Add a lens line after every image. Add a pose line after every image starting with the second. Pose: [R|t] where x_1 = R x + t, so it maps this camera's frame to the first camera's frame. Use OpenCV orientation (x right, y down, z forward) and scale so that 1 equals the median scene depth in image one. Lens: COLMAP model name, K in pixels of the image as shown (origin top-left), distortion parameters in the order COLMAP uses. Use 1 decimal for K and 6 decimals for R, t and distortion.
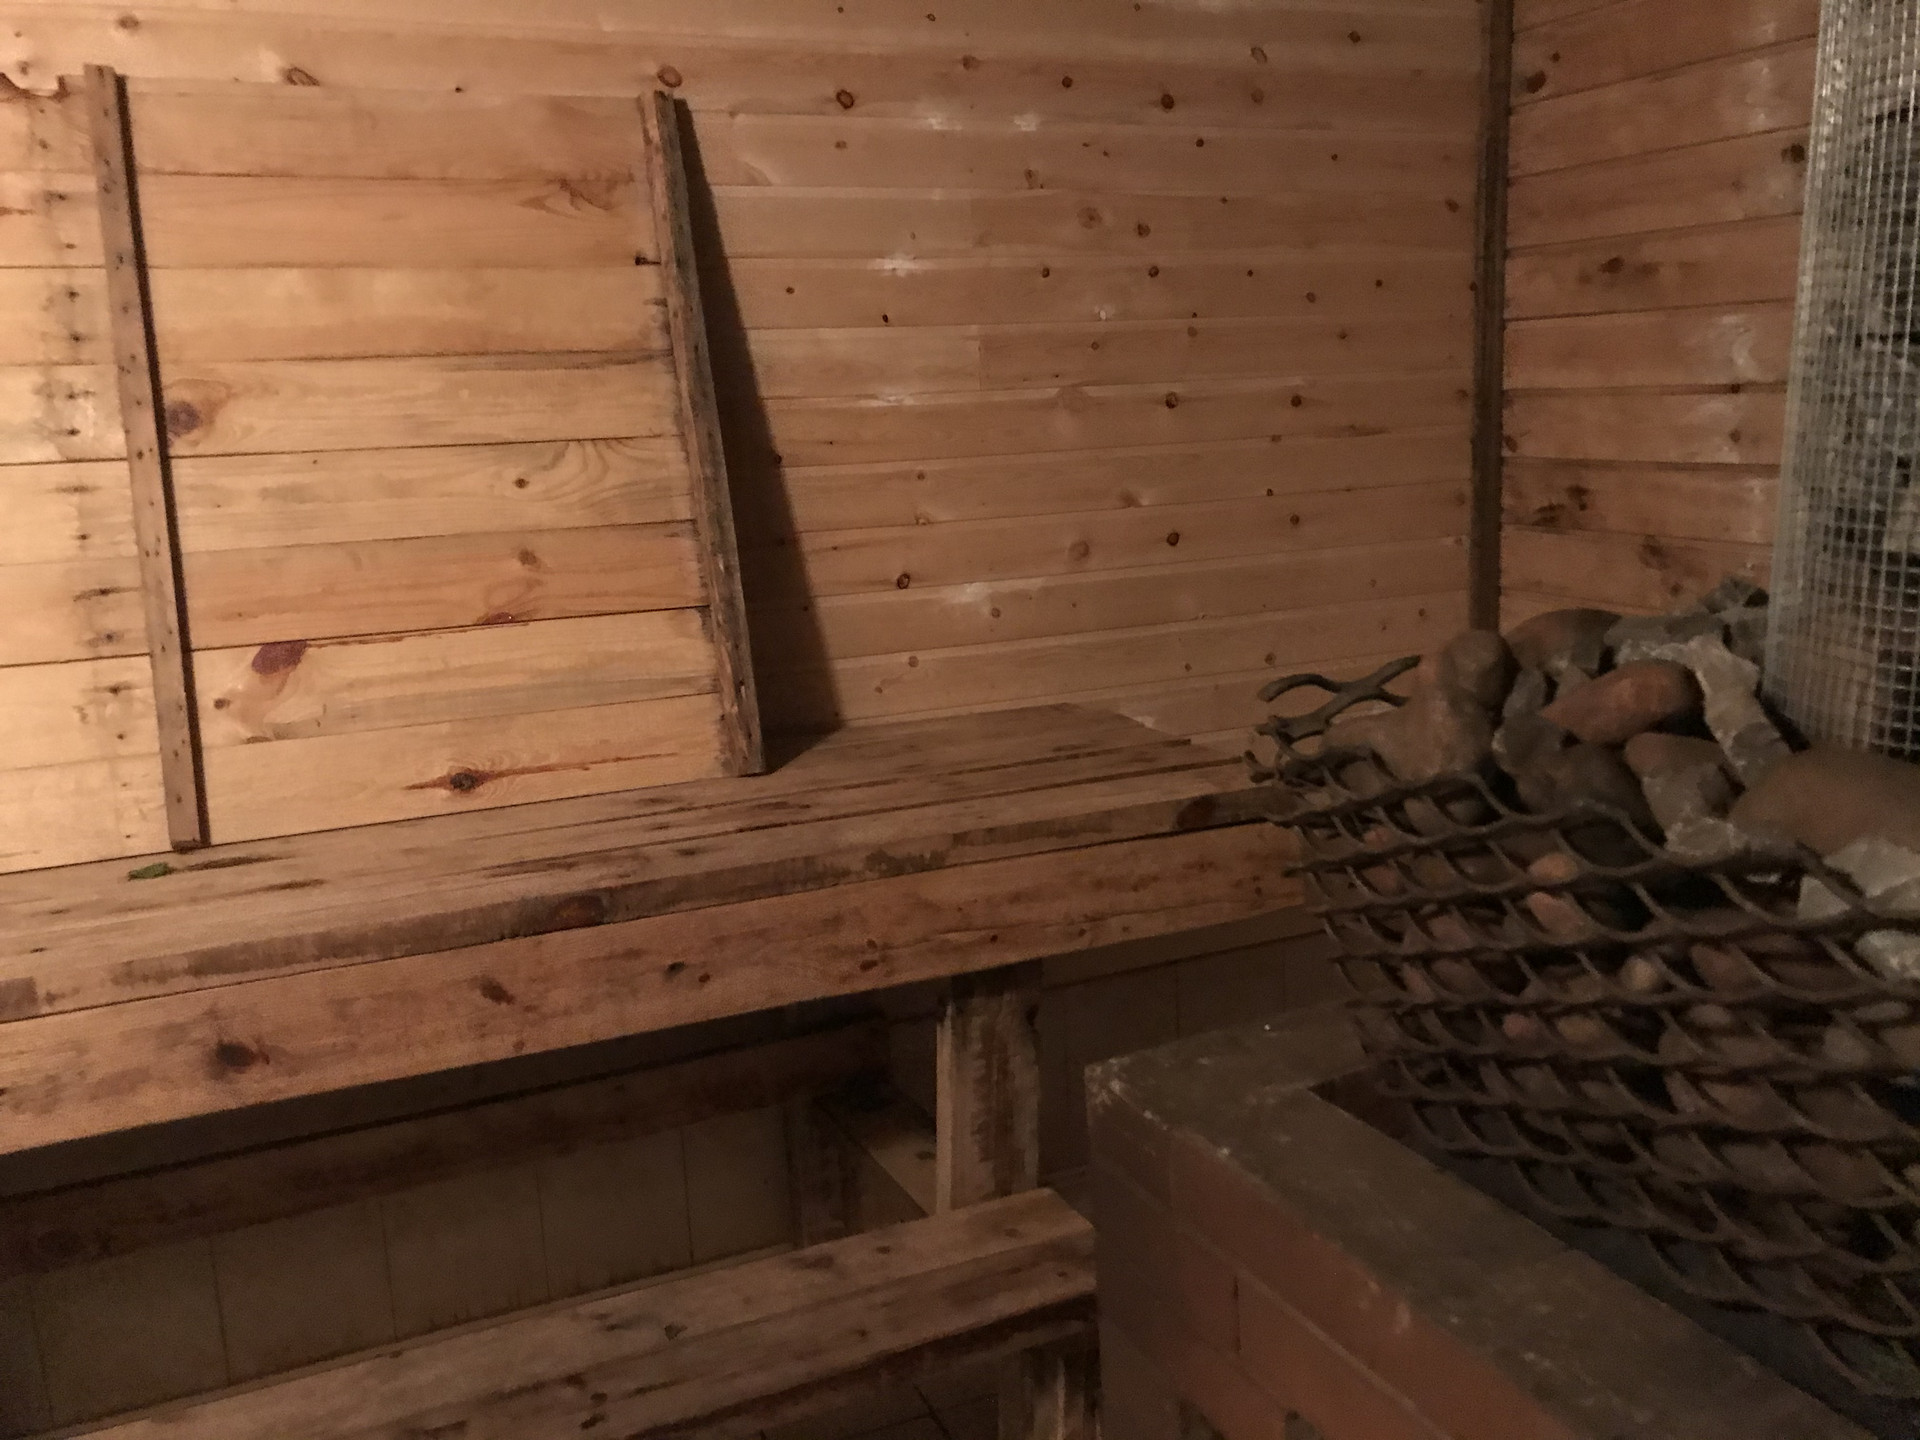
lens RADIAL K [[1582.5, 0, 966.5], [0, 1582.5, 704.7], [0, 0, 1]] dist [0.029398, -0.039265]
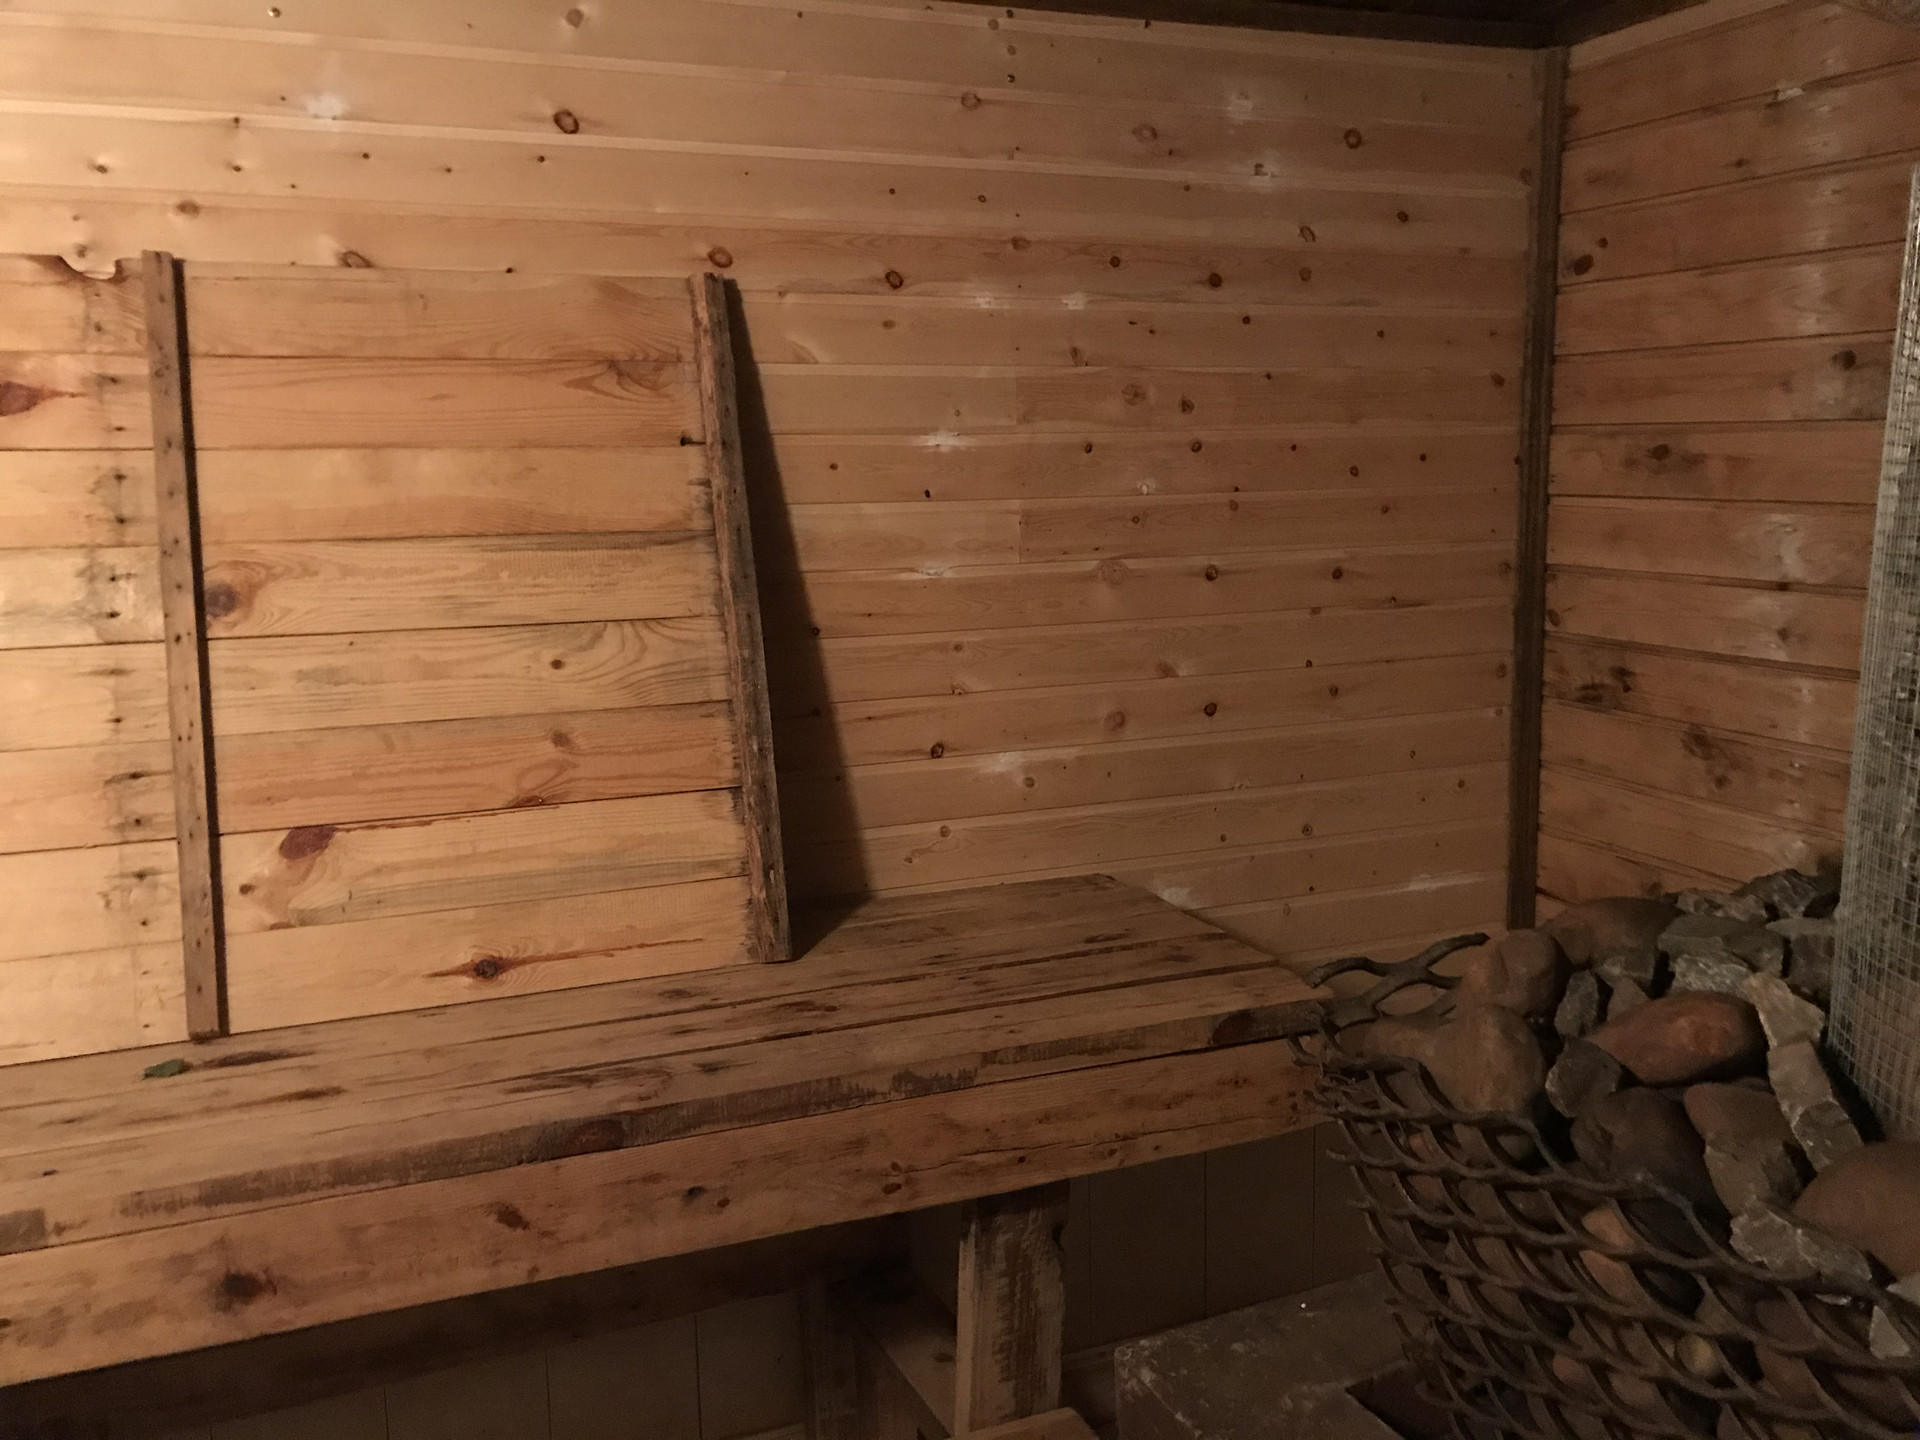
lens RADIAL K [[1582.5, 0, 972.4], [0, 1582.5, 647.2], [0, 0, 1]] dist [0.029398, -0.039265]
pose [[0.999549, 0.027437, -0.012213, -0.008811], [-0.027966, 0.998575, -0.045458, -0.113728], [0.010948, 0.045779, 0.998892, 0.009042]]
